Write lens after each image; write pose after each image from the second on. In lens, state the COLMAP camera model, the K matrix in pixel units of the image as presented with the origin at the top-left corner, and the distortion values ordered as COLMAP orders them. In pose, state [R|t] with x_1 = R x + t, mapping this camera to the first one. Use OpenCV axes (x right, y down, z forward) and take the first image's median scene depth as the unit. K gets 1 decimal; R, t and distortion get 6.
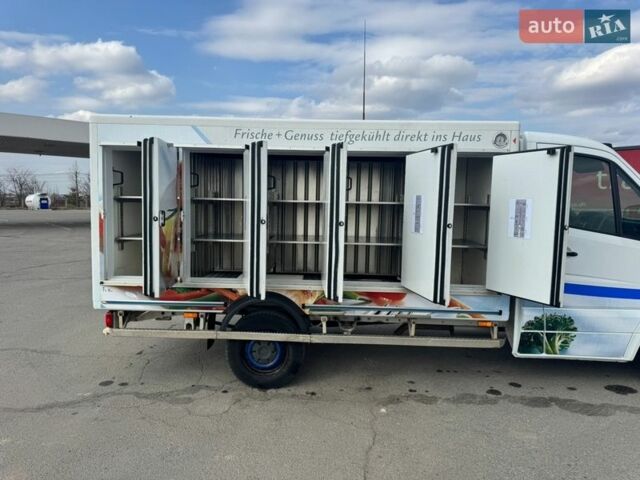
lens RADIAL K [[453.1, 0, 320.0], [0, 453.1, 240.0], [0, 0, 1]] dist [0.041933, -0.046513]
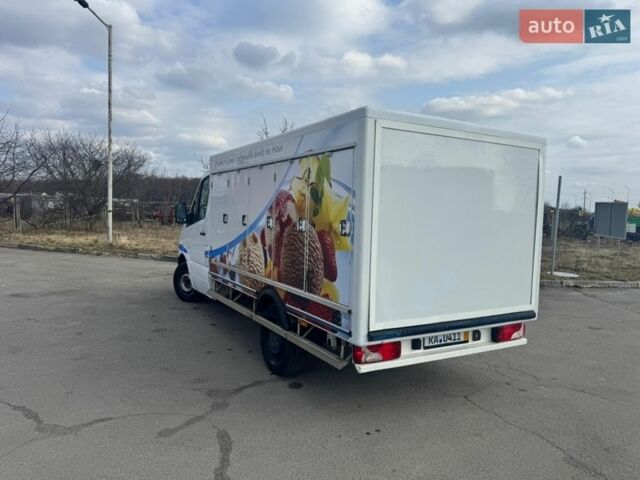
lens RADIAL K [[451.3, 0, 319.5], [0, 451.3, 238.9], [0, 0, 1]] dist [0.062572, -0.081056]
pose [[-0.530435, -0.085958, 0.843357, -1.122553], [0.036050, 0.991659, 0.123748, -0.186483], [-0.846959, 0.096043, -0.522911, 1.993060]]
